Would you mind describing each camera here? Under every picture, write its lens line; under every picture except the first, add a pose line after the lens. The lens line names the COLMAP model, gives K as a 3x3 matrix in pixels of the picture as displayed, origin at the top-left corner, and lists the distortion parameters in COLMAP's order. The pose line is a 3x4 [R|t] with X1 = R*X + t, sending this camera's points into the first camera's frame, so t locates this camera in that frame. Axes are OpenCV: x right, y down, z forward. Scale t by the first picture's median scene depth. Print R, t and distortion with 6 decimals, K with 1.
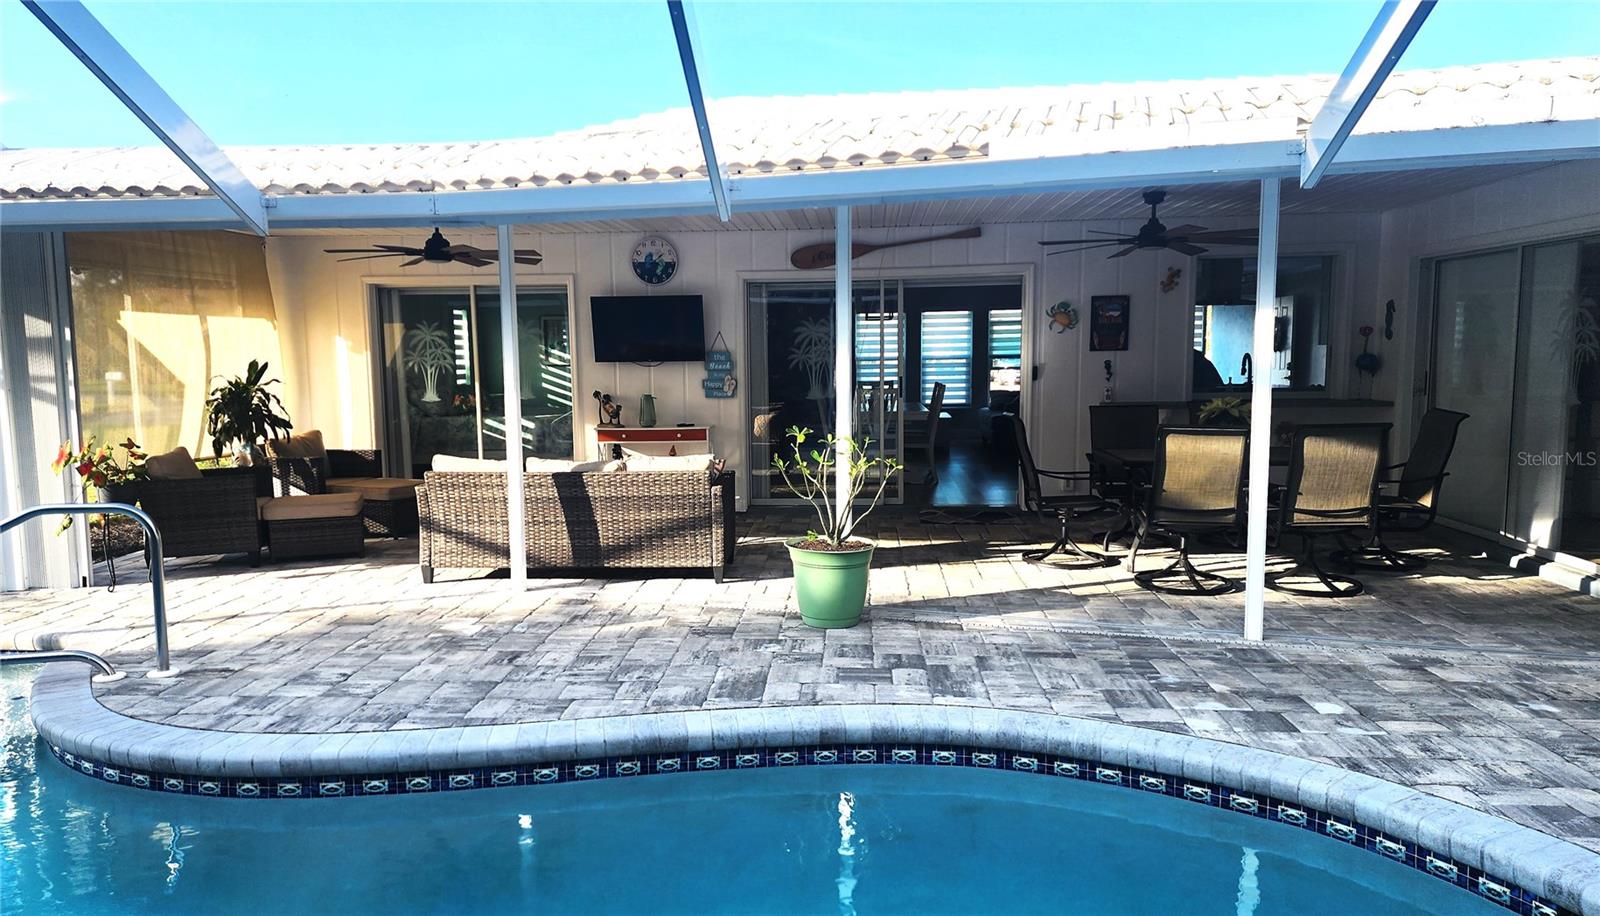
lens RADIAL K [[1078.7, 0, 800.4], [0, 1078.7, 482.9], [0, 0, 1]] dist [0.107806, 0.000471]
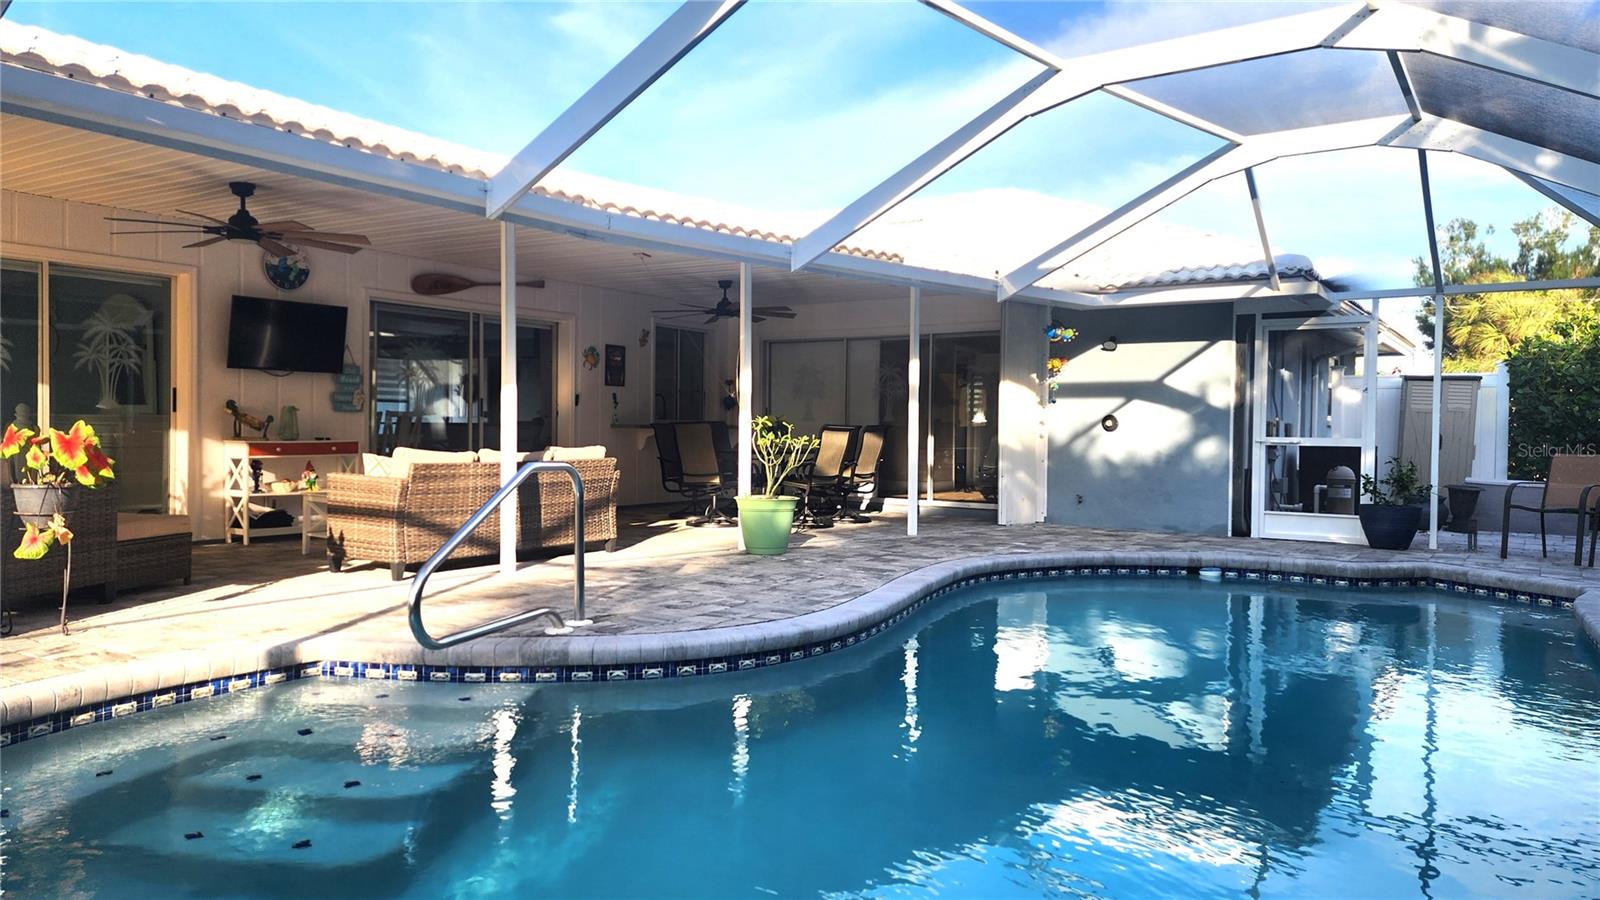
lens RADIAL K [[1093.8, 0, 800.0], [0, 1093.8, 450.0], [0, 0, 1]] dist [0.066187, -0.000855]
pose [[0.473023, 0.000805, 0.881050, -0.850370], [0.089709, 0.994758, -0.049072, 0.046743], [-0.876471, 0.102251, 0.470472, 0.188171]]
